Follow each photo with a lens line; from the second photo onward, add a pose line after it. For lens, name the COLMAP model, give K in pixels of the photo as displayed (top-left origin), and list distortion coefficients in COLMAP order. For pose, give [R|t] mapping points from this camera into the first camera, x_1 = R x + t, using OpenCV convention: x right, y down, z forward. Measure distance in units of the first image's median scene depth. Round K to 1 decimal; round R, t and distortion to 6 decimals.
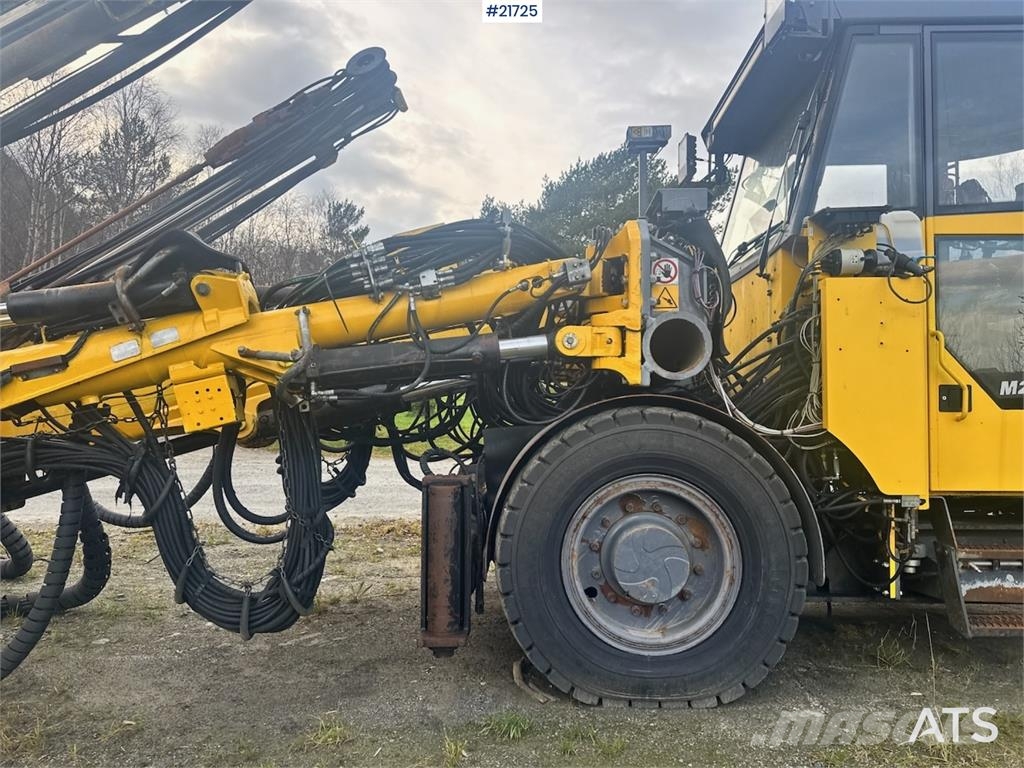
lens RADIAL K [[720.6, 0, 513.7], [0, 720.6, 386.4], [0, 0, 1]] dist [0.099047, -0.153388]
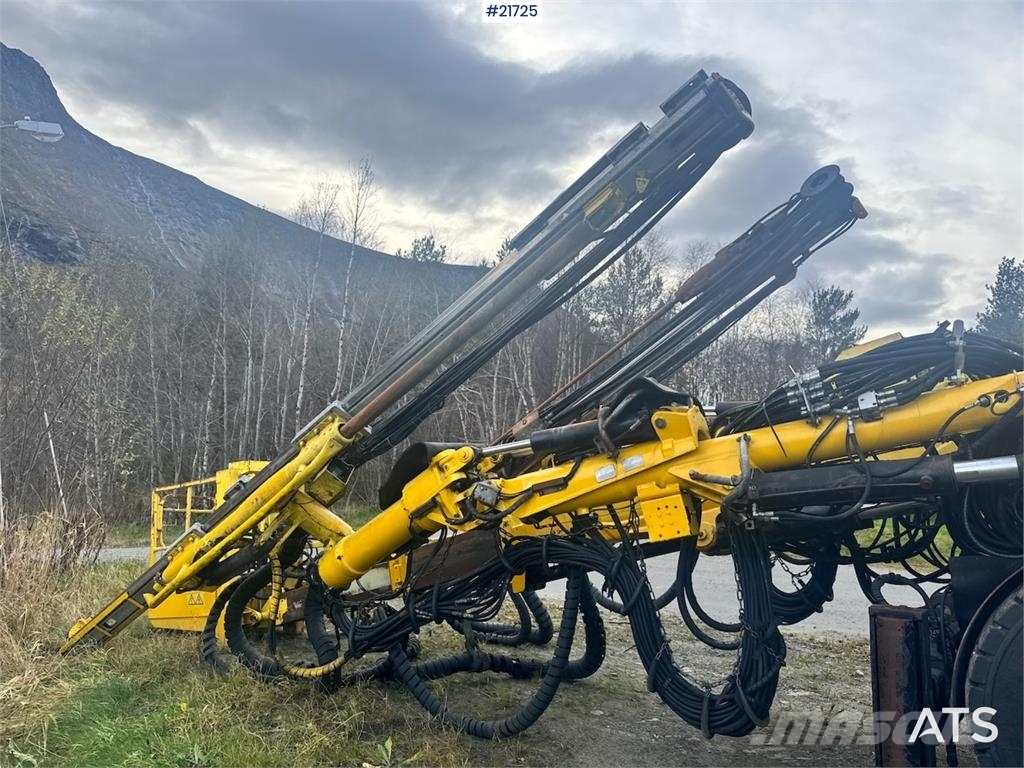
lens RADIAL K [[720.1, 0, 512.0], [0, 720.1, 384.0], [0, 0, 1]] dist [-0.000103, -0.003076]
pose [[0.795642, -0.067778, -0.601964, 0.091574], [-0.013070, 0.991569, -0.128921, -0.037431], [0.605627, 0.110442, 0.788047, -0.085893]]
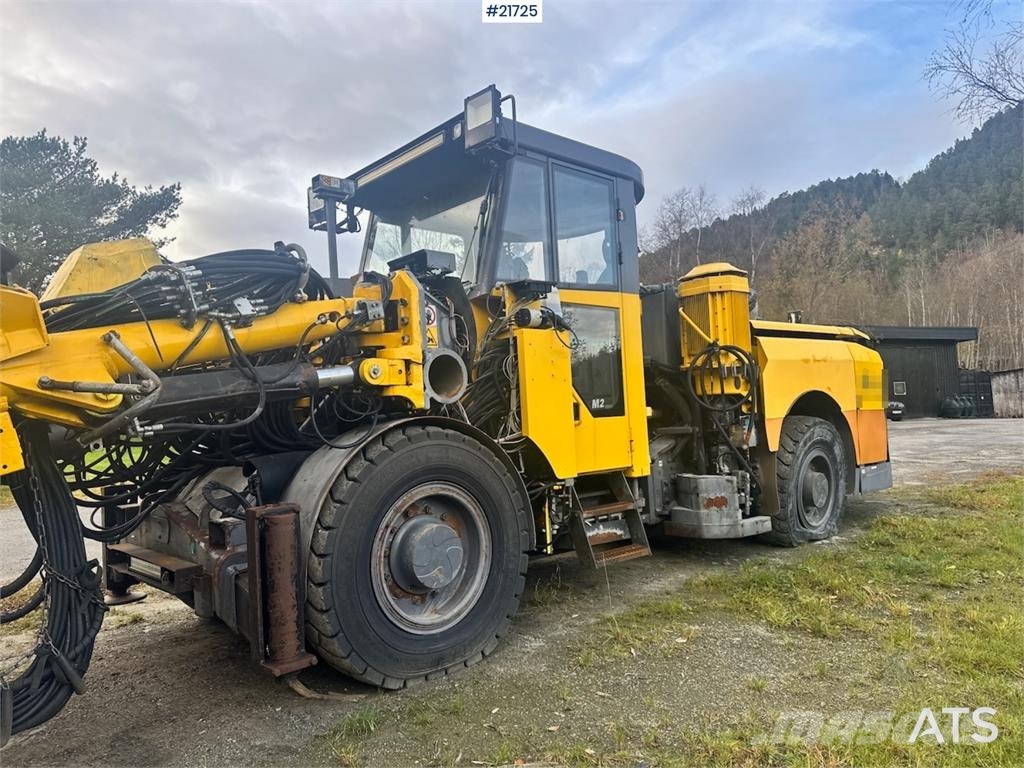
lens RADIAL K [[698.0, 0, 512.0], [0, 698.0, 384.0], [0, 0, 1]] dist [0.101300, -0.108731]
pose [[0.719906, -0.004274, 0.694058, -0.521318], [0.025361, 0.999475, -0.020151, -0.015694], [-0.693608, 0.032108, 0.719637, 0.057003]]
